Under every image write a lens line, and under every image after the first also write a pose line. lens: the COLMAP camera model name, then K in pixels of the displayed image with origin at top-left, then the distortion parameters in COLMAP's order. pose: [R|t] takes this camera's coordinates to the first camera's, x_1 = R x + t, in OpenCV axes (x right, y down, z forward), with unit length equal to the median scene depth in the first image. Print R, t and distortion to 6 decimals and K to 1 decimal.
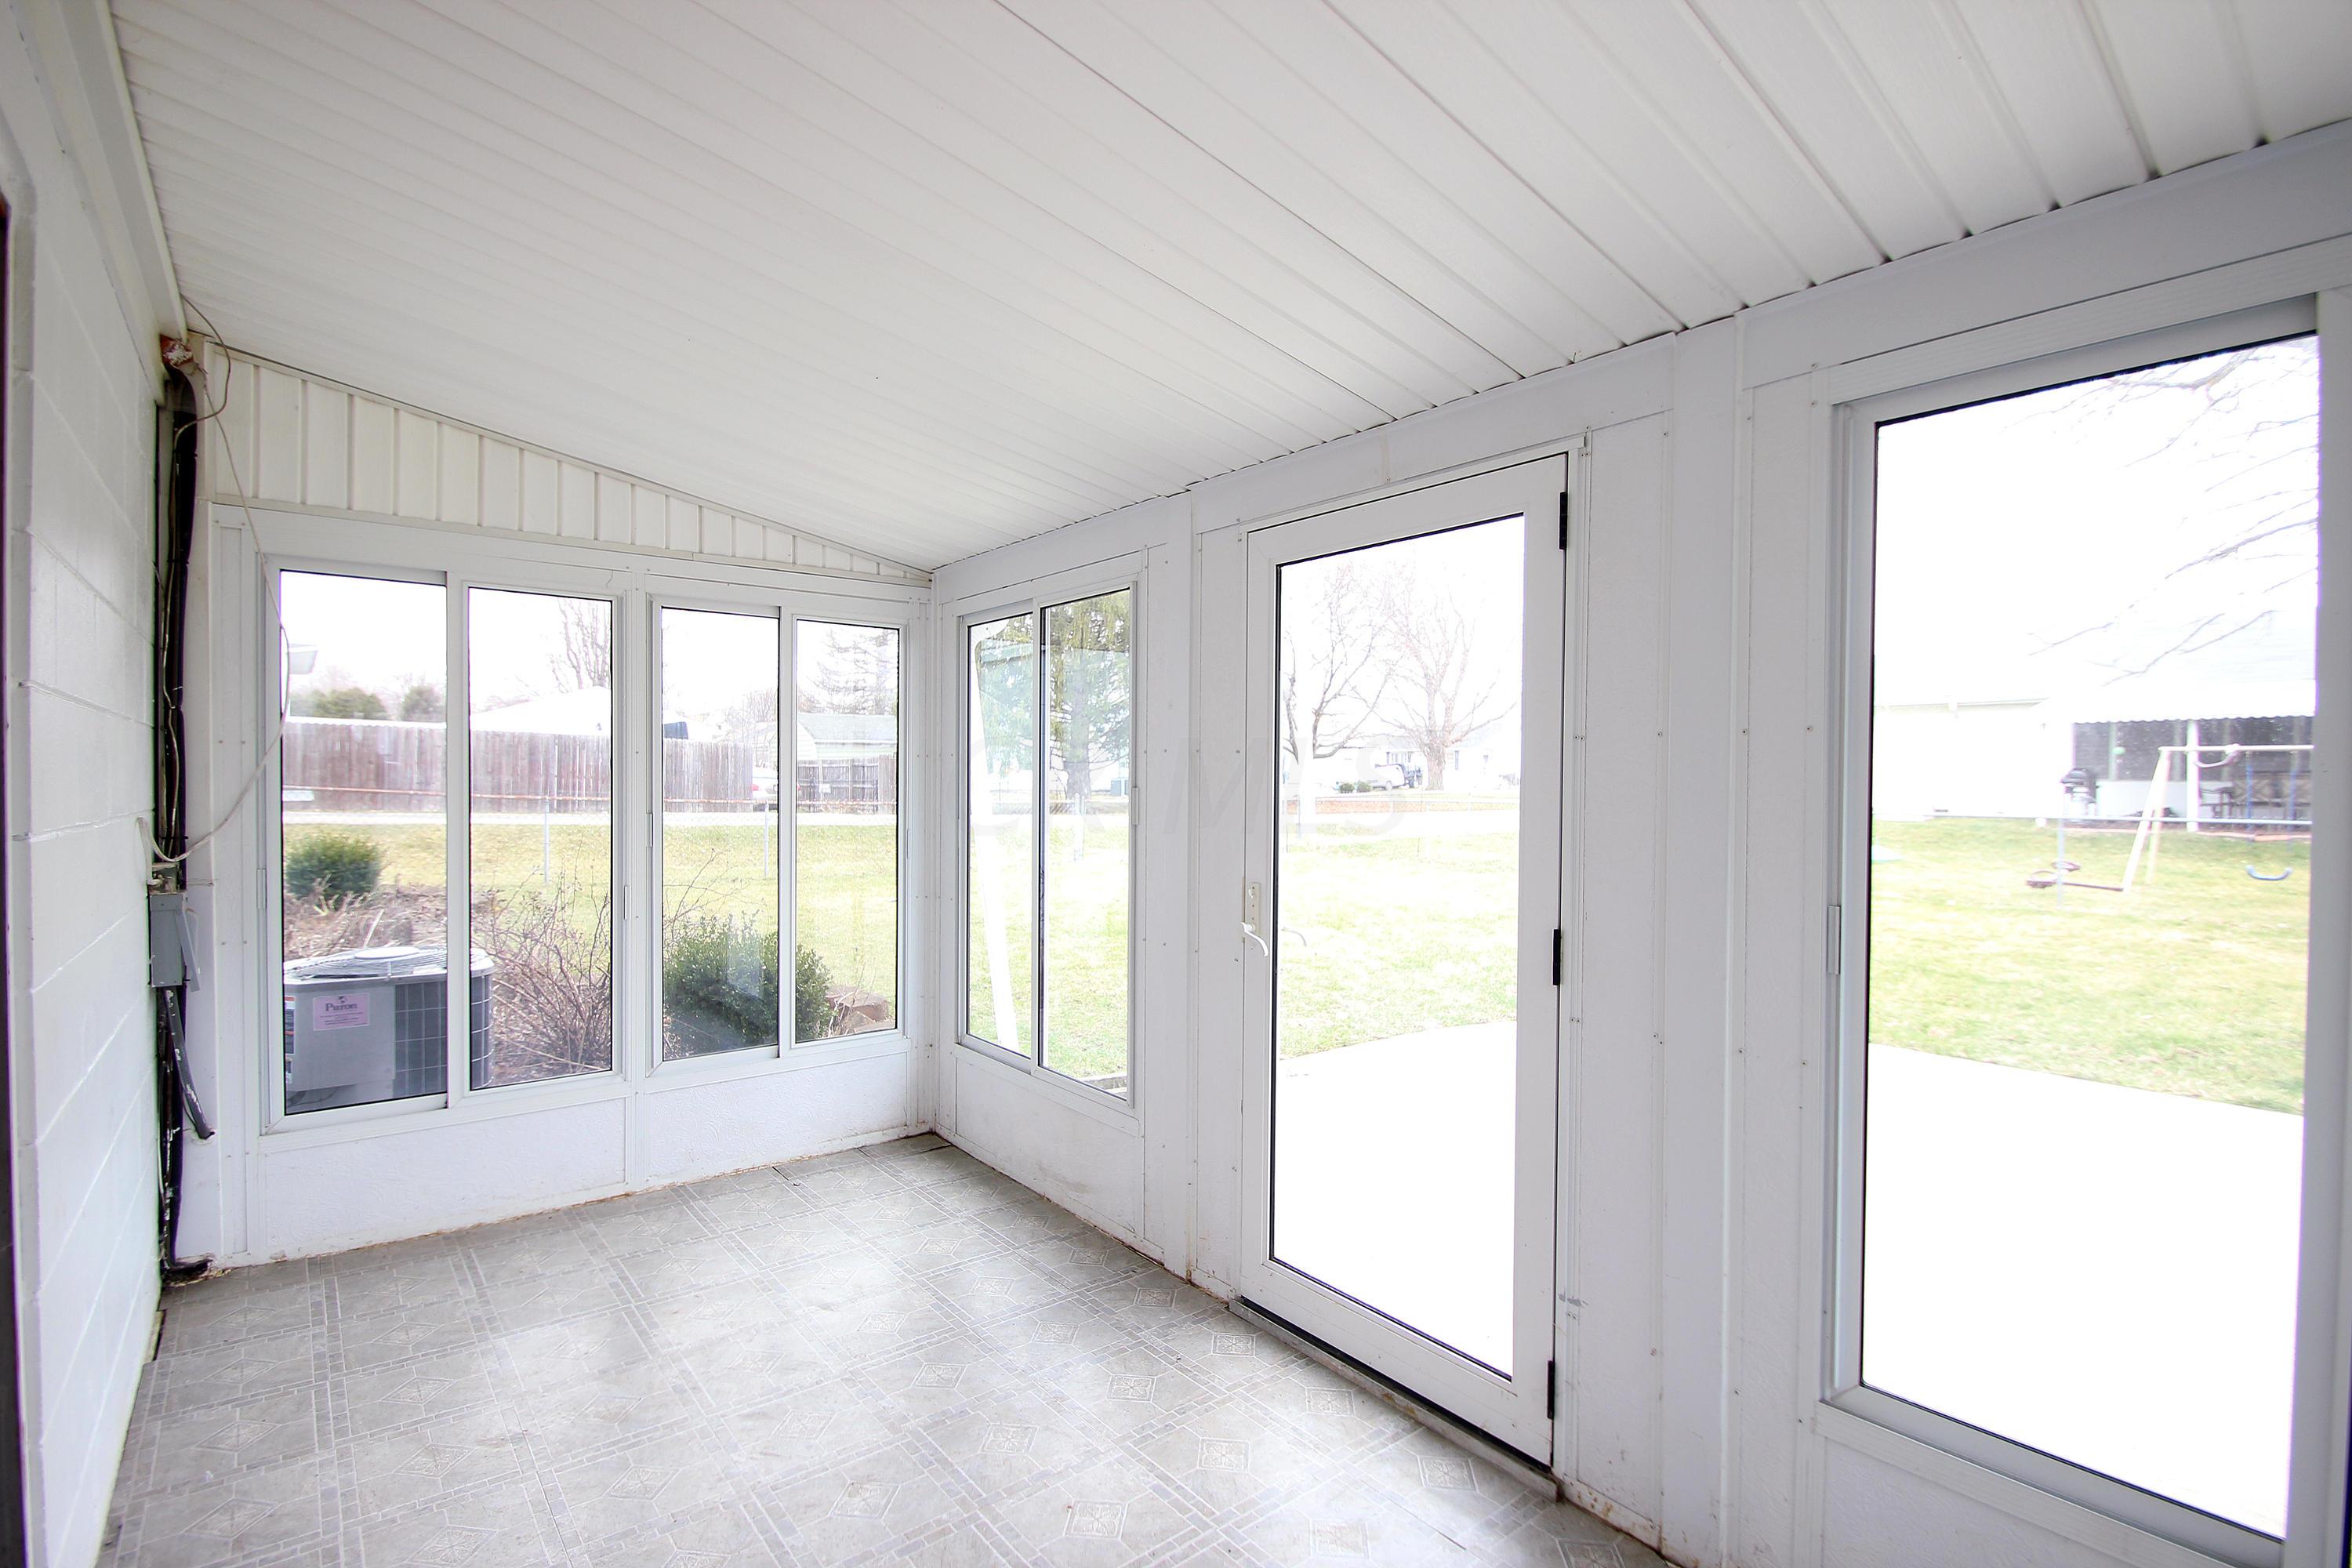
lens RADIAL K [[1096.4, 0, 1164.1], [0, 1096.4, 784.9], [0, 0, 1]] dist [0.007391, -0.009255]
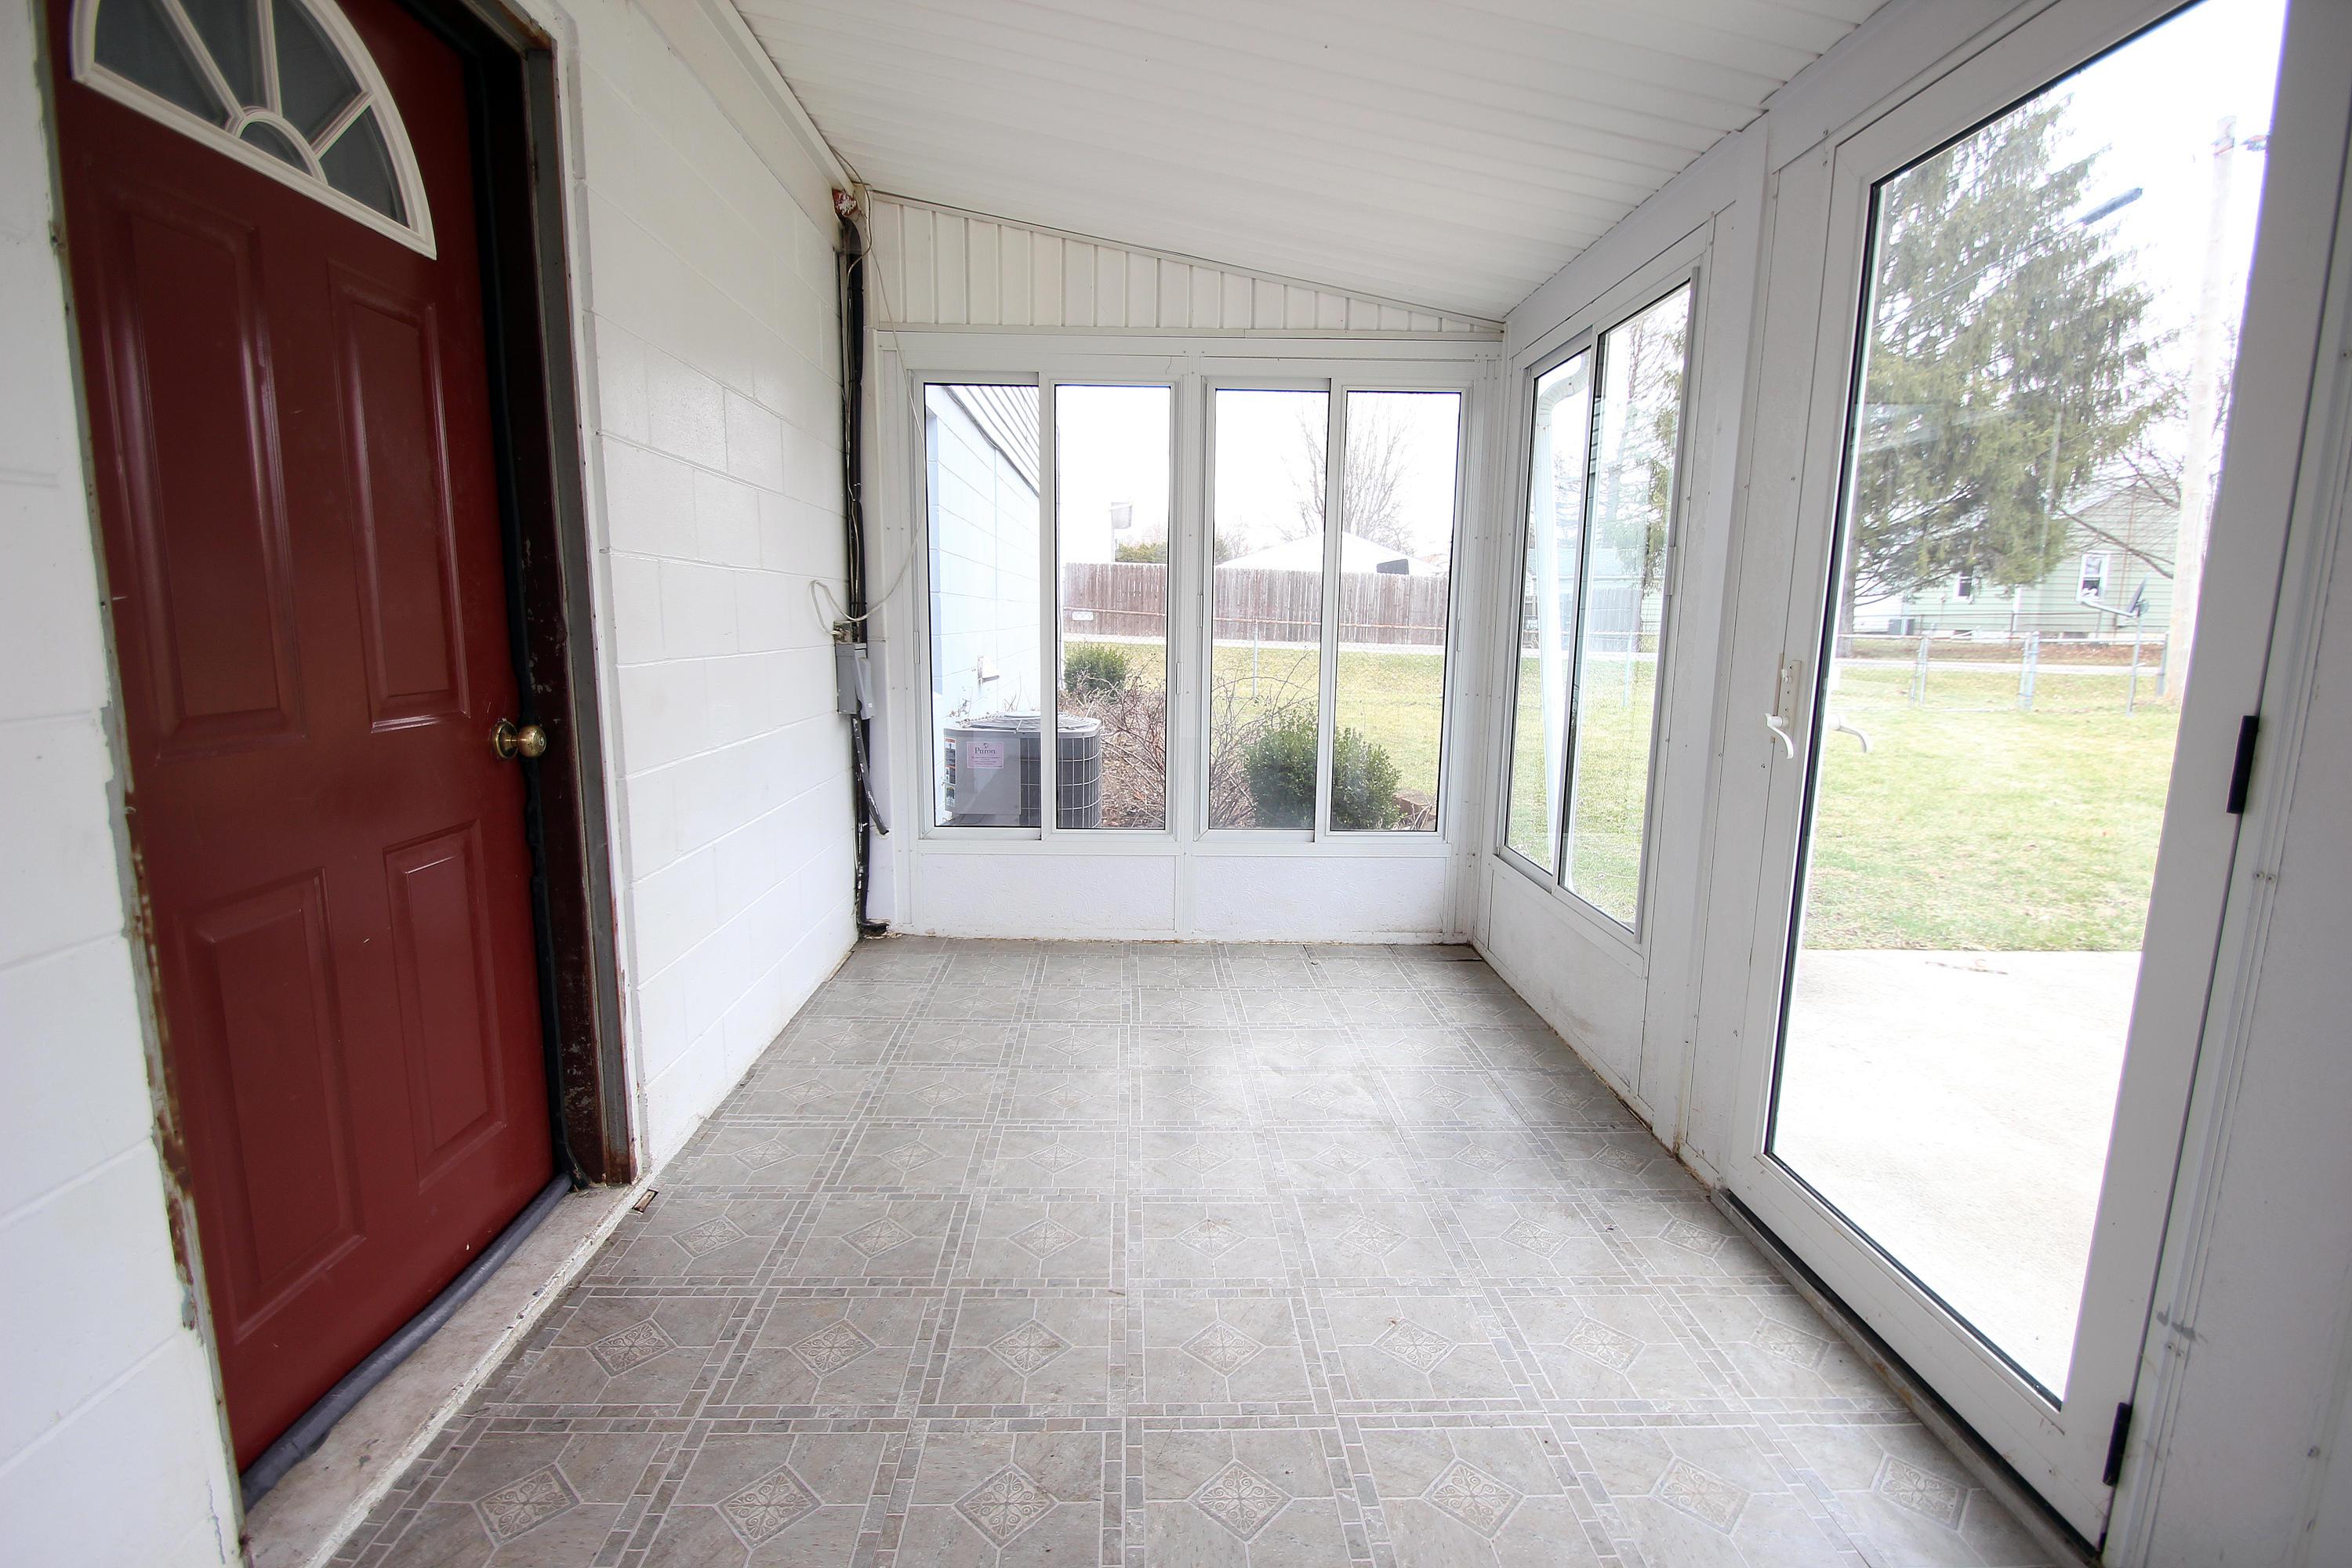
lens RADIAL K [[1096.4, 0, 1174.0], [0, 1096.4, 787.5], [0, 0, 1]] dist [0.007391, -0.009255]
pose [[0.802340, 0.097658, -0.588824, 0.166291], [-0.012980, 0.989145, 0.146366, 0.062219], [0.596726, -0.109792, 0.794899, 0.147097]]
